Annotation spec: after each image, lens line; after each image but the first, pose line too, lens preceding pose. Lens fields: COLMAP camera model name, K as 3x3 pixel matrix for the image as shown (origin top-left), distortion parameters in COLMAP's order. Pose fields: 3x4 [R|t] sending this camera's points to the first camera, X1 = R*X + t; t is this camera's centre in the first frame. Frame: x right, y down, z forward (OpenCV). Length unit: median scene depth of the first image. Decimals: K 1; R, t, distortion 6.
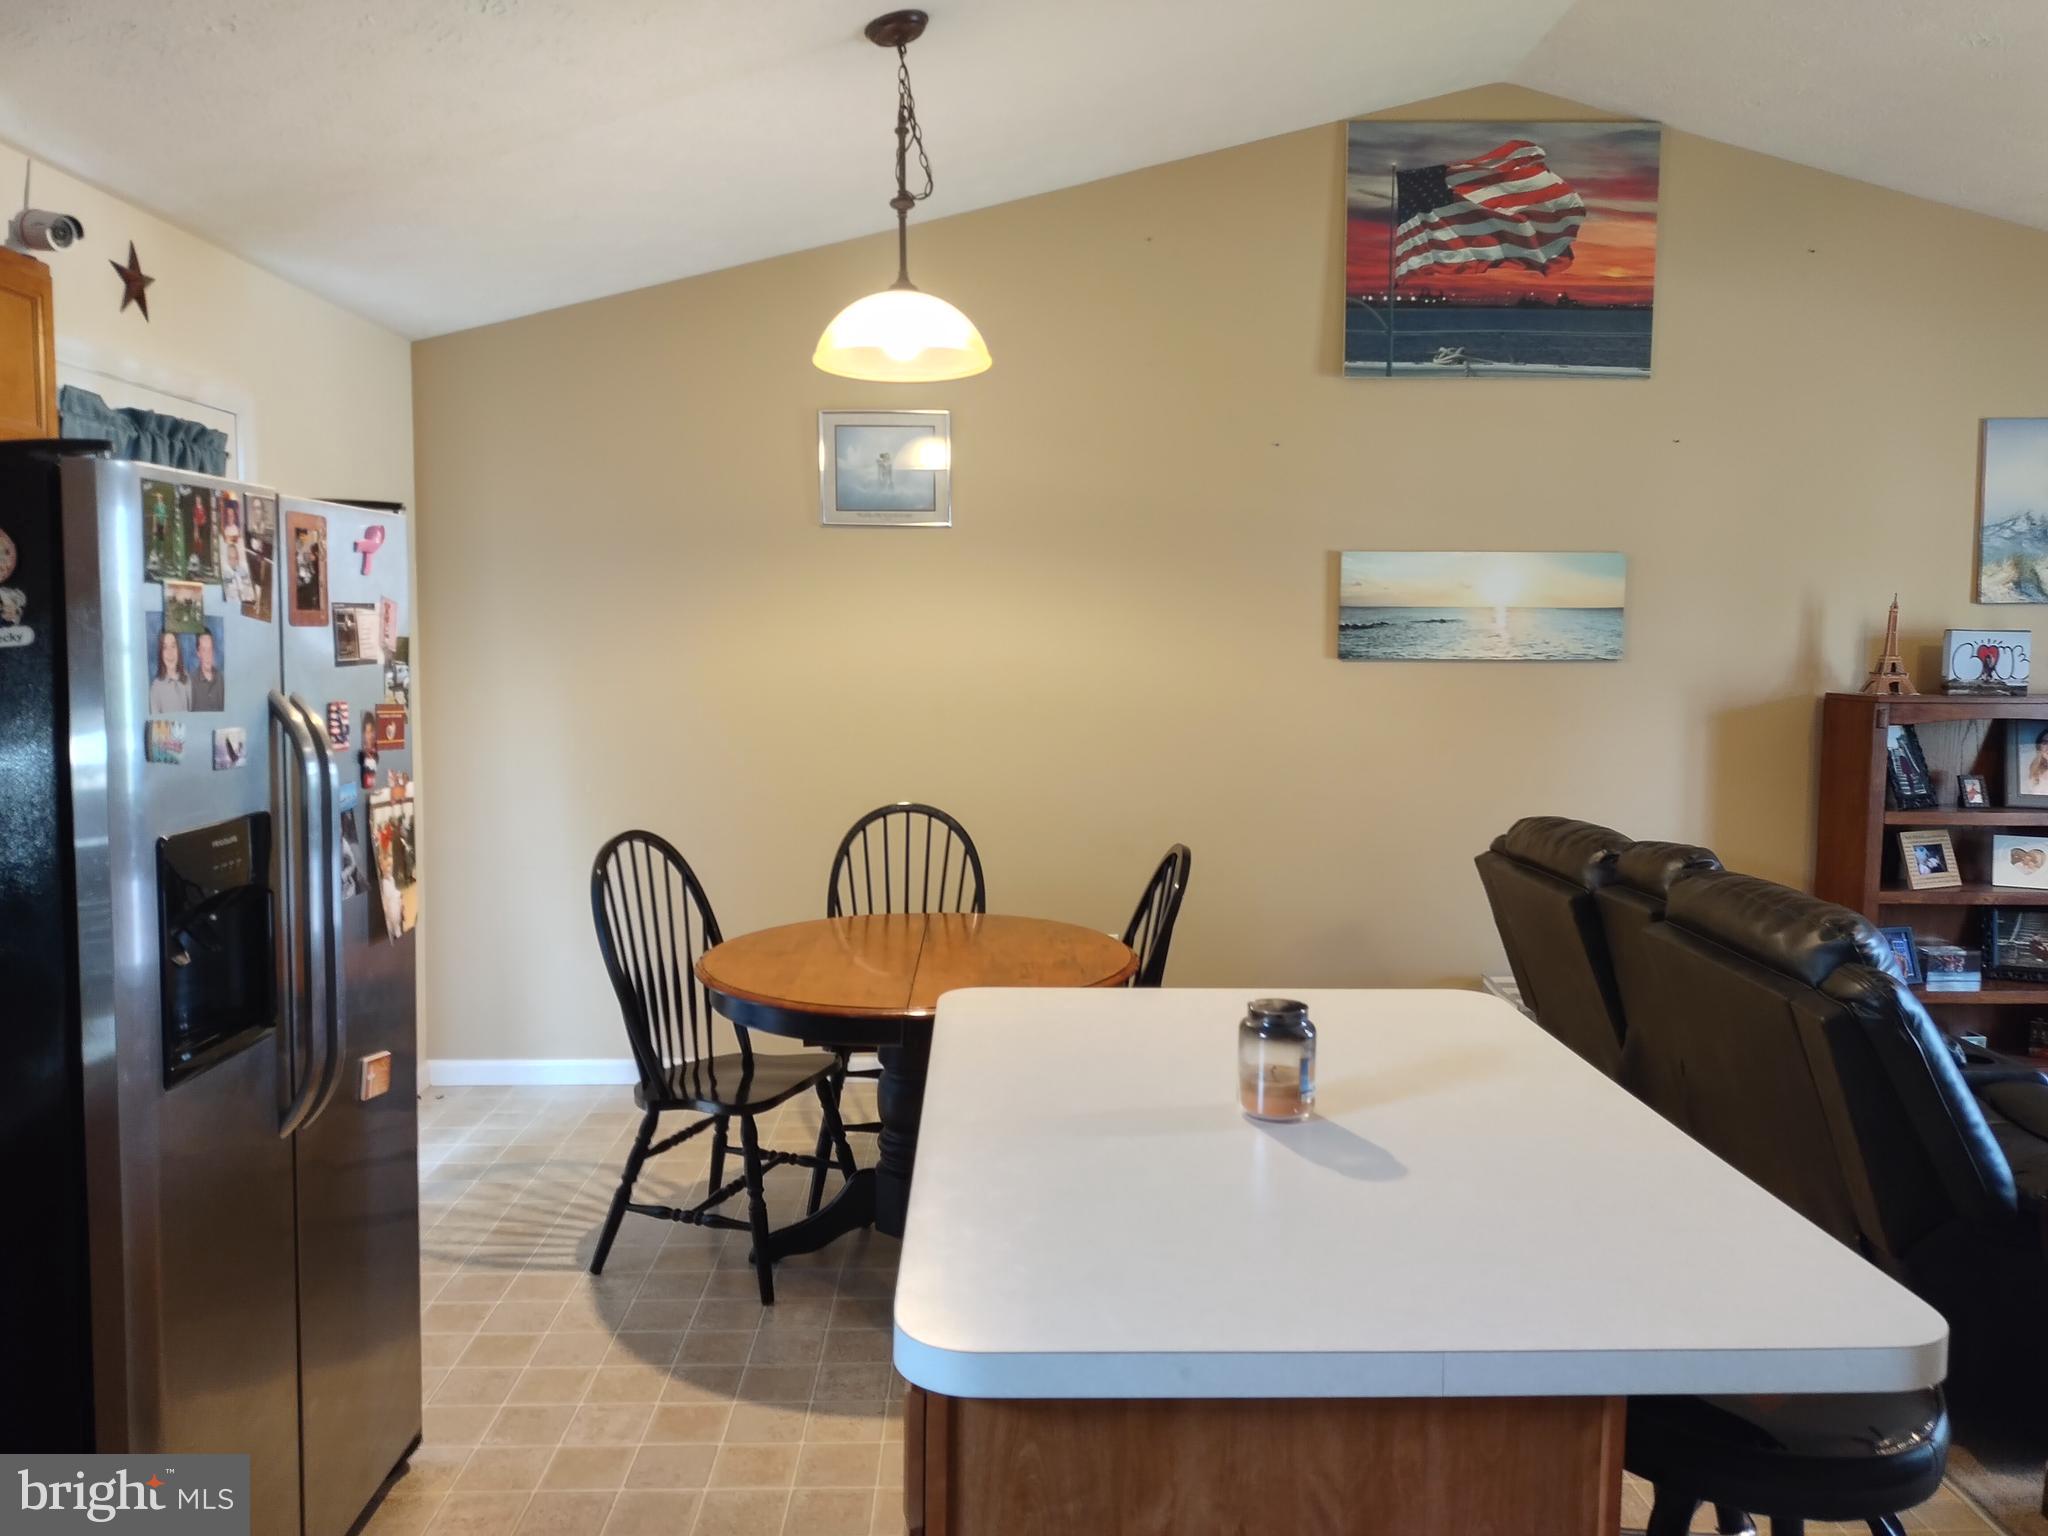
lens RADIAL K [[1516.0, 0, 1021.1], [0, 1516.0, 755.5], [0, 0, 1]] dist [0.081133, -0.115781]
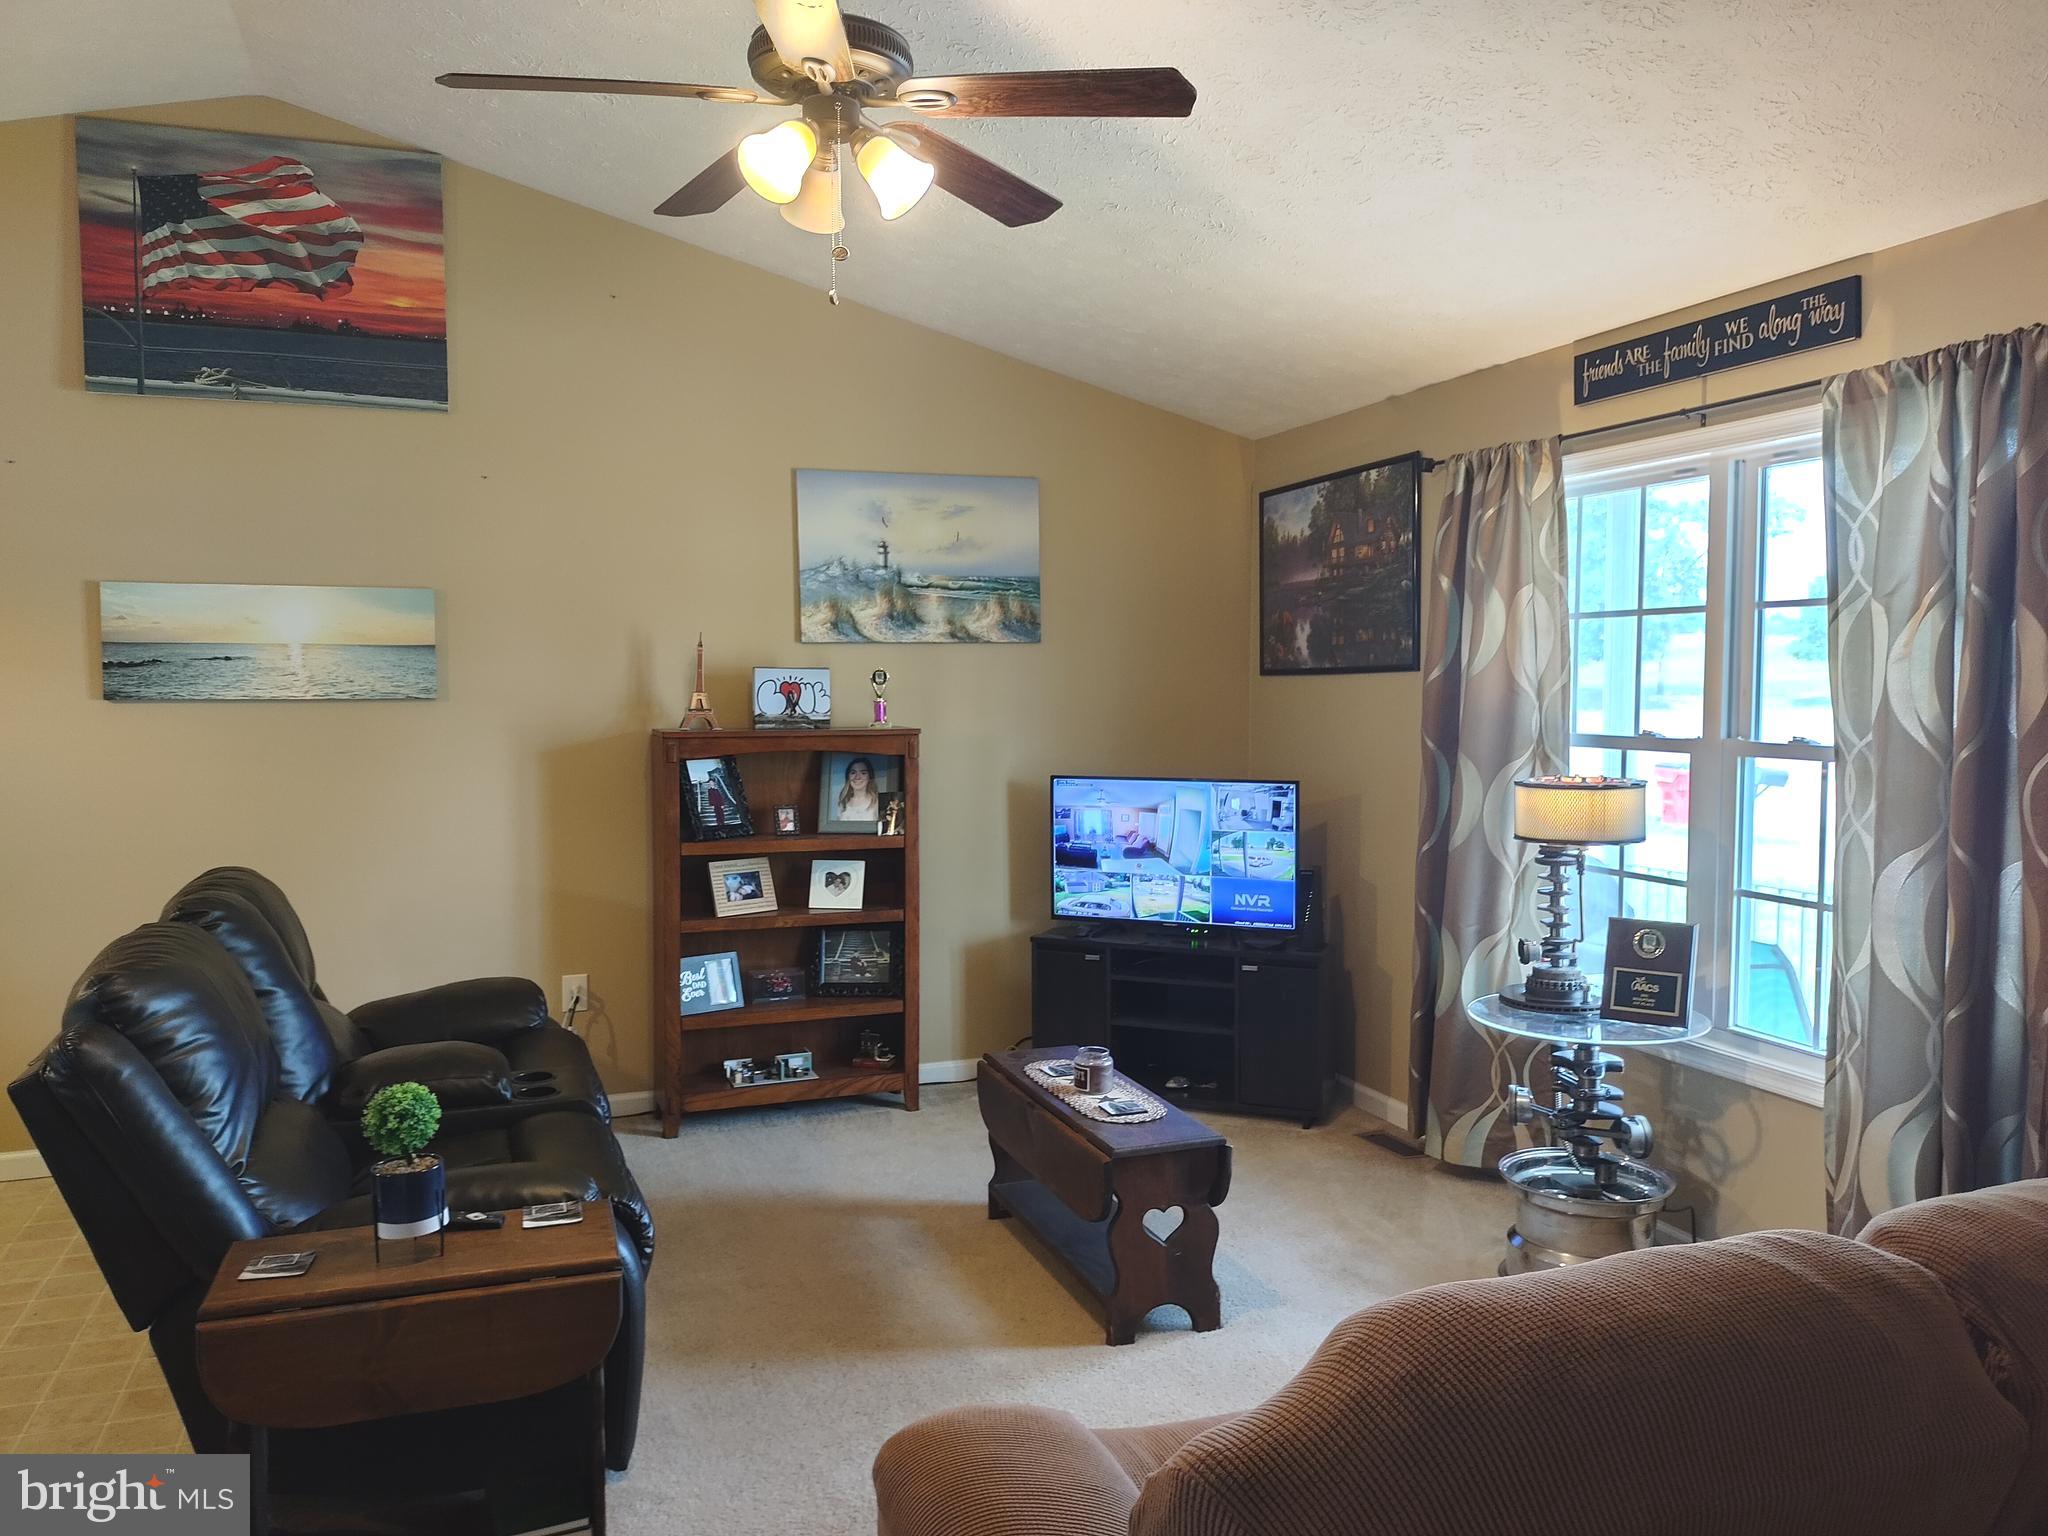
lens RADIAL K [[1516.0, 0, 1025.8], [0, 1516.0, 758.5], [0, 0, 1]] dist [0.081133, -0.115781]
pose [[0.945449, -0.024440, 0.324852, 0.441386], [0.032597, 0.999275, -0.019692, 0.007176], [-0.324136, 0.029207, 0.945560, -0.042776]]
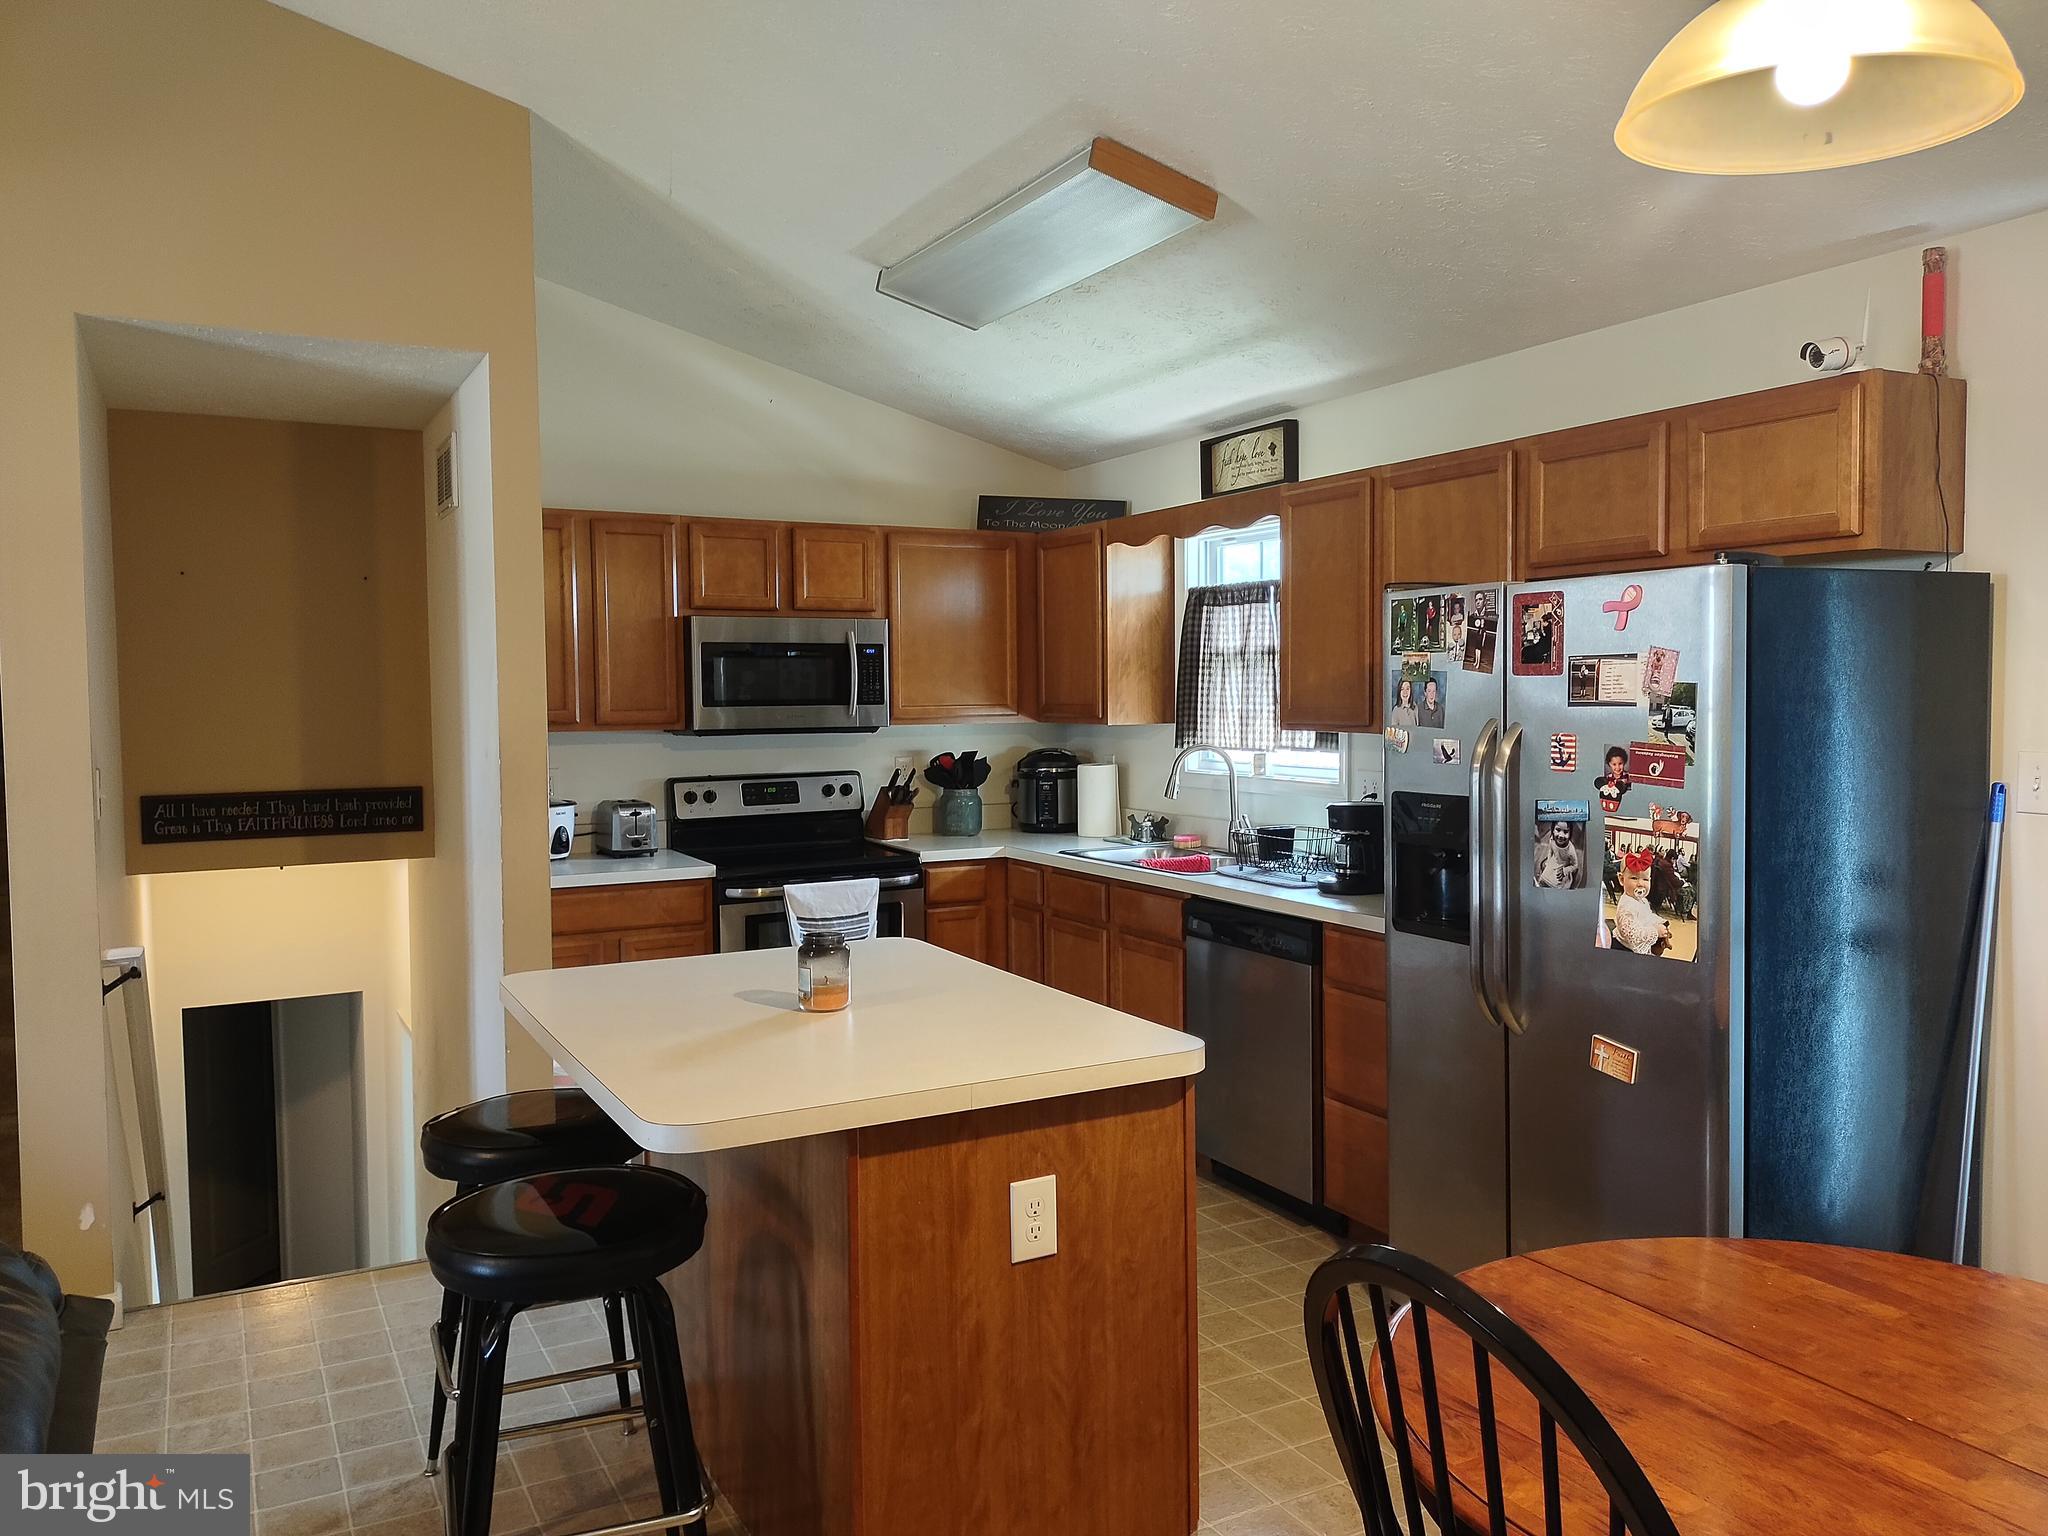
lens RADIAL K [[1516.0, 0, 1019.4], [0, 1516.0, 760.4], [0, 0, 1]] dist [0.081133, -0.115781]
pose [[-0.892436, 0.025616, -0.450445, 0.257402], [-0.032046, 0.992266, 0.119920, -0.072971], [0.450033, 0.121456, -0.884714, 0.928780]]
